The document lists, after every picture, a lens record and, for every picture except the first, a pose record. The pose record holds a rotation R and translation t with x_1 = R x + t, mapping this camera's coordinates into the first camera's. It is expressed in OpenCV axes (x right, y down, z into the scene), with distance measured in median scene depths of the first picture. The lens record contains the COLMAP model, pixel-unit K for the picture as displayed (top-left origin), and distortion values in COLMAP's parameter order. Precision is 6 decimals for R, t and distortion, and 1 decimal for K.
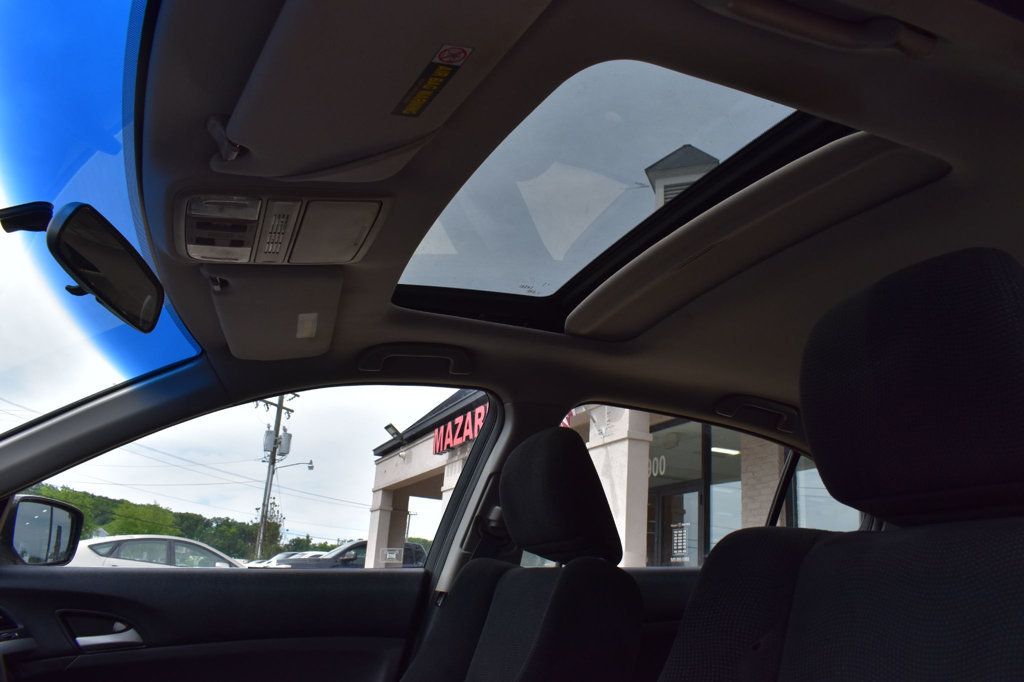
lens RADIAL K [[798.4, 0, 515.4], [0, 798.4, 343.9], [0, 0, 1]] dist [-0.098809, 0.012440]
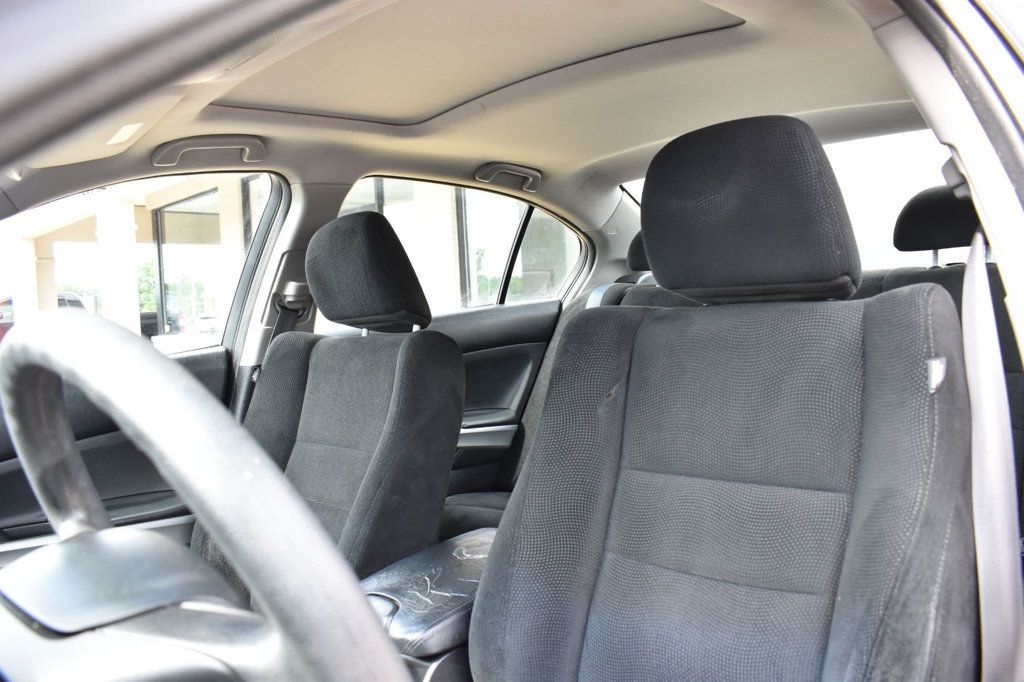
lens RADIAL K [[798.4, 0, 515.5], [0, 798.4, 332.7], [0, 0, 1]] dist [-0.098809, 0.012440]
pose [[0.909389, -0.128260, 0.395678, -0.209902], [-0.010553, 0.943850, 0.330205, -0.099826], [-0.415813, -0.304460, 0.856973, -0.061809]]
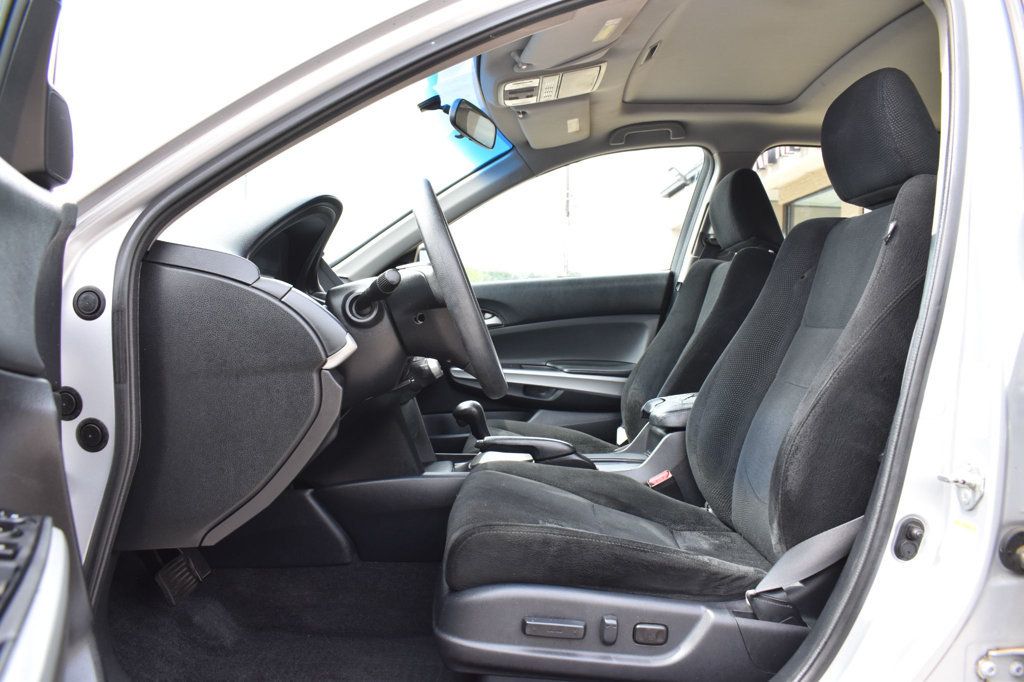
lens RADIAL K [[798.4, 0, 509.4], [0, 798.4, 339.8], [0, 0, 1]] dist [-0.098809, 0.012440]
pose [[0.928421, -0.037078, -0.369676, 0.188411], [0.150047, 0.947673, 0.281783, -0.076852], [0.339884, -0.317082, 0.885403, -0.590025]]
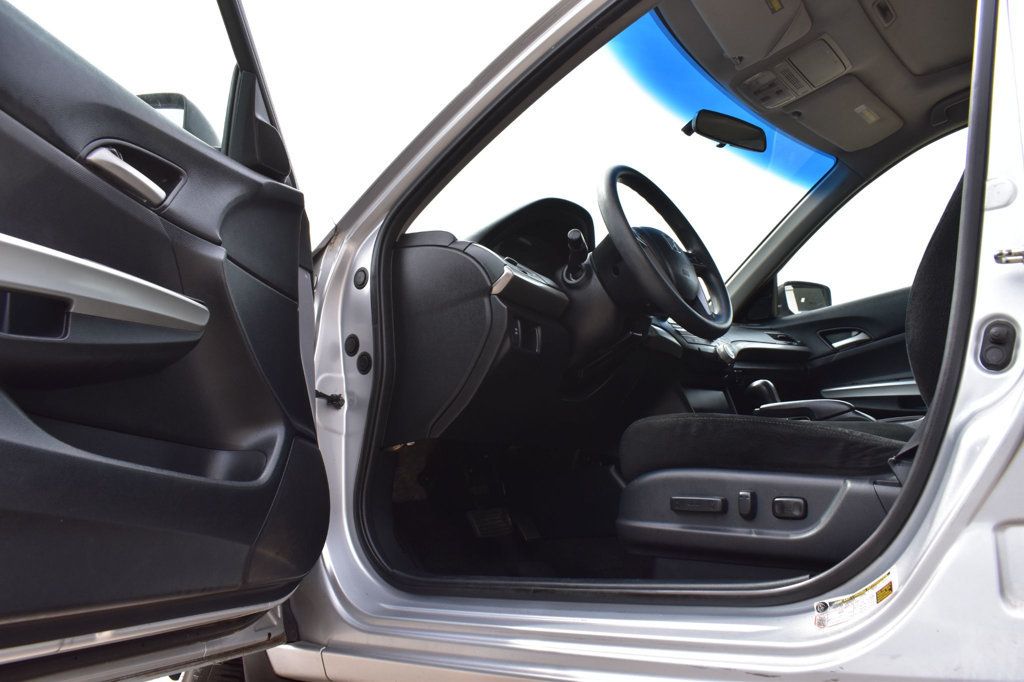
lens RADIAL K [[798.4, 0, 516.4], [0, 798.4, 345.8], [0, 0, 1]] dist [-0.098809, 0.012440]
pose [[0.488723, -0.228623, -0.841951, 0.573484], [0.341634, 0.938137, -0.056434, 0.244448], [0.802768, -0.260058, 0.536595, -0.530884]]
